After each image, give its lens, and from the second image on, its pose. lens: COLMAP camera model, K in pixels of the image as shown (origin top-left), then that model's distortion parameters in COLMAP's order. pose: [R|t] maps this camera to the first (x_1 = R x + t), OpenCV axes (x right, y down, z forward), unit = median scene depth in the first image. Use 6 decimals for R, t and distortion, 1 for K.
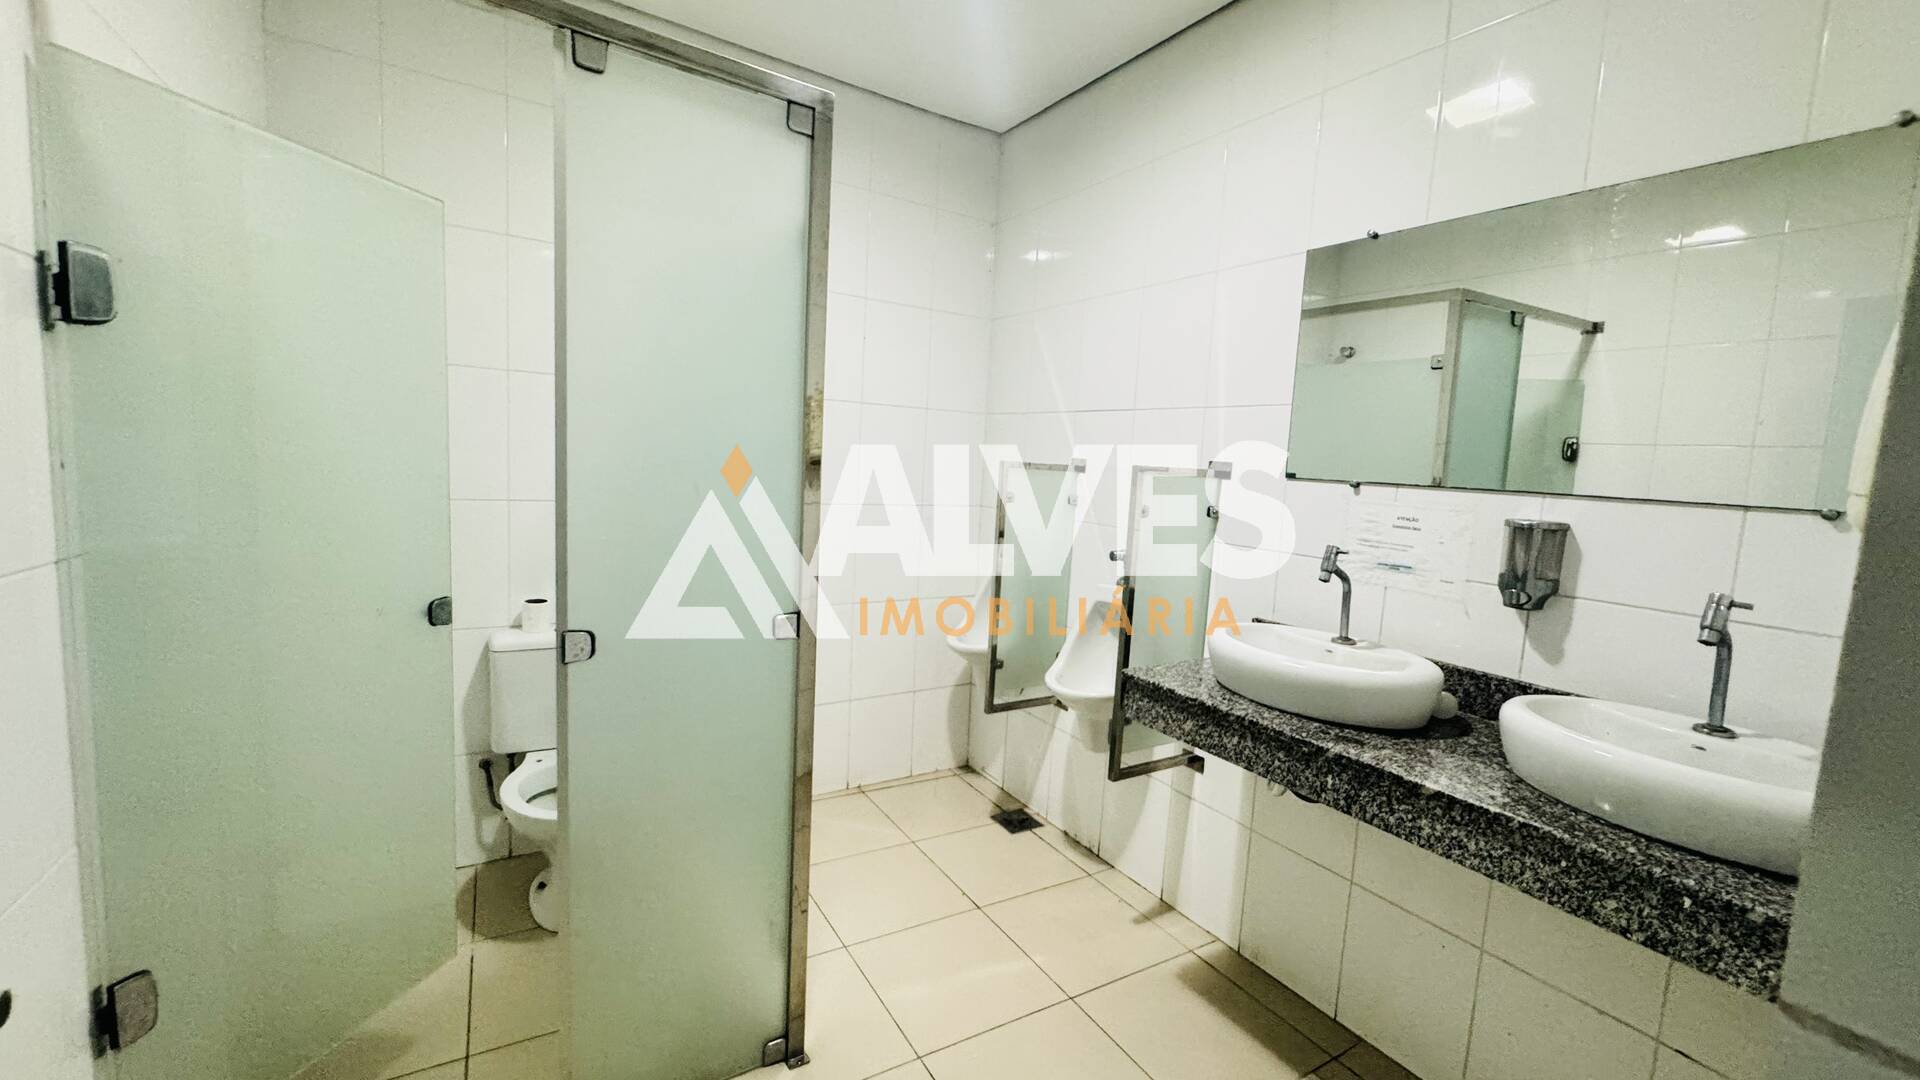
lens RADIAL K [[760.5, 0, 957.3], [0, 760.5, 535.1], [0, 0, 1]] dist [-0.002987, -0.000653]
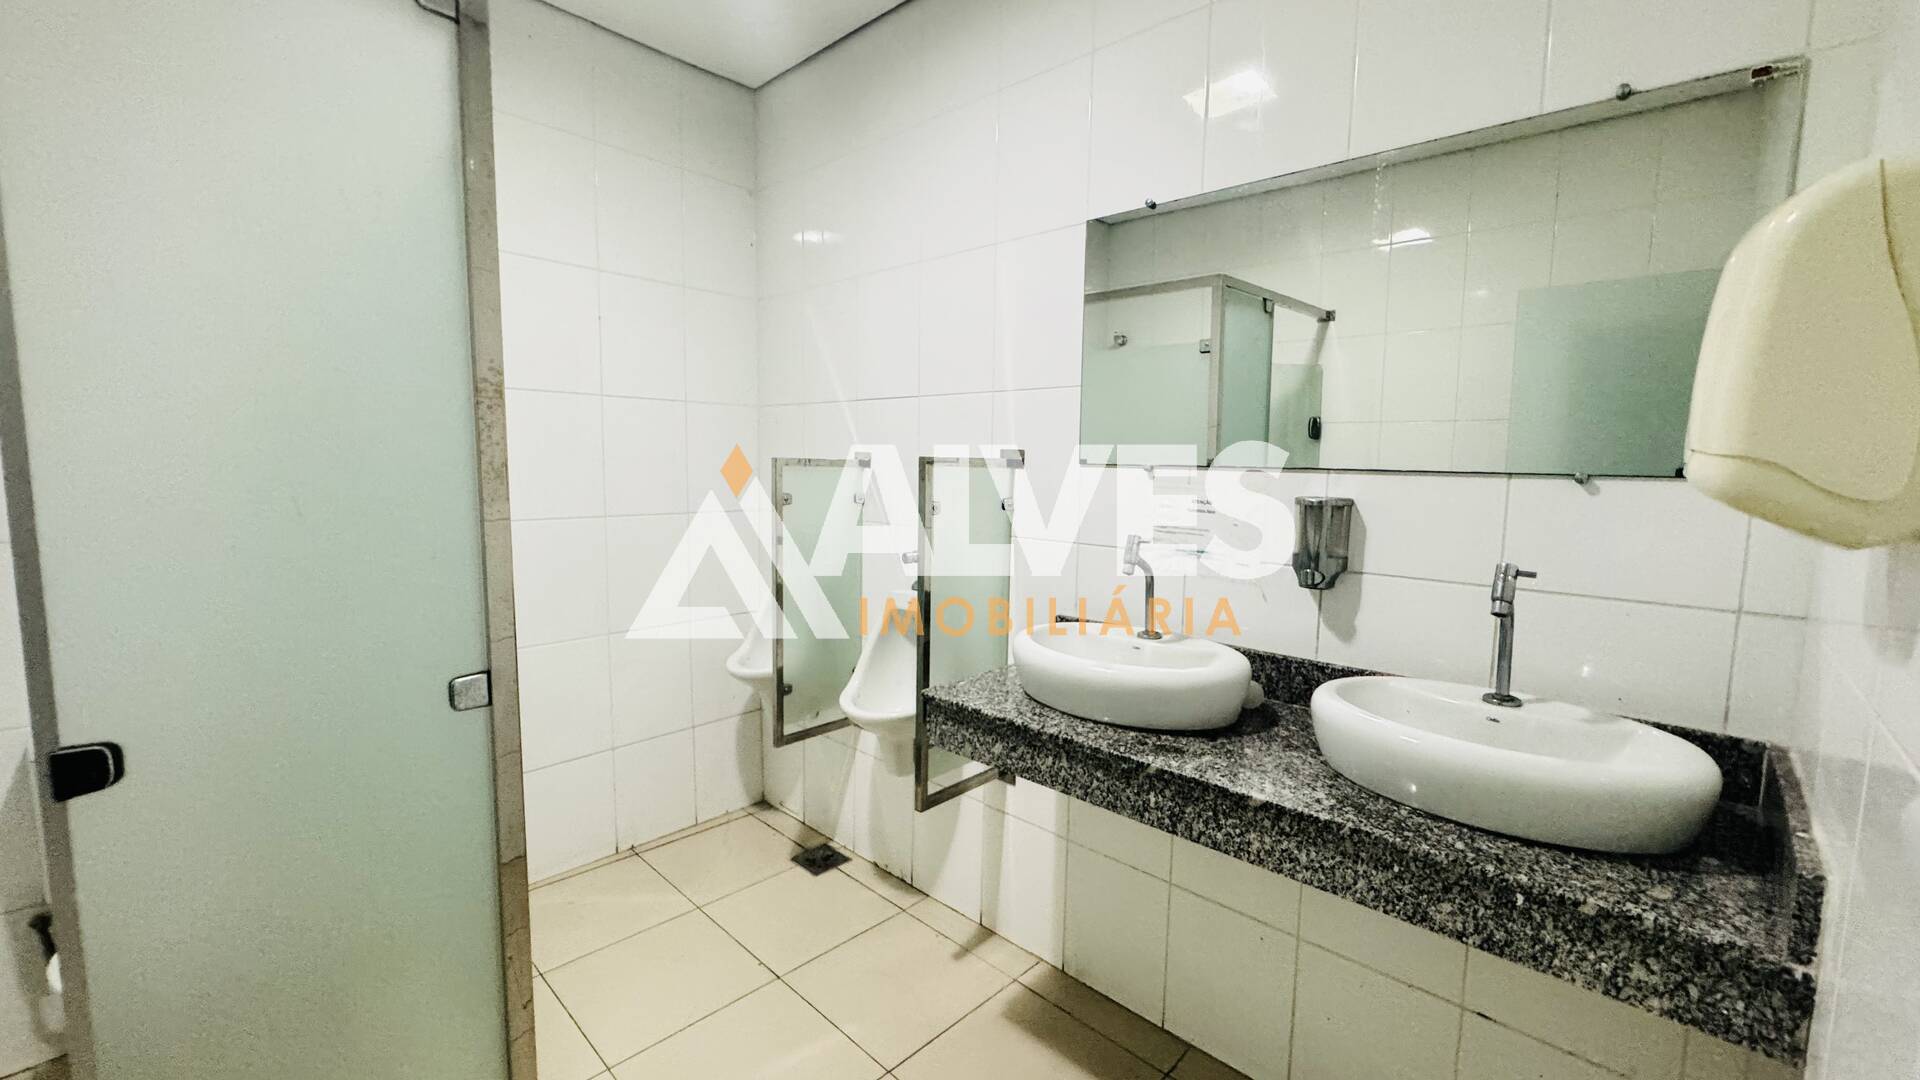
lens RADIAL K [[760.5, 0, 961.4], [0, 760.5, 540.2], [0, 0, 1]] dist [-0.002987, -0.000653]
pose [[0.962680, -0.065443, 0.262612, 0.049367], [0.062498, 0.997853, 0.019561, -0.011693], [-0.263328, -0.002418, 0.964703, 0.168128]]
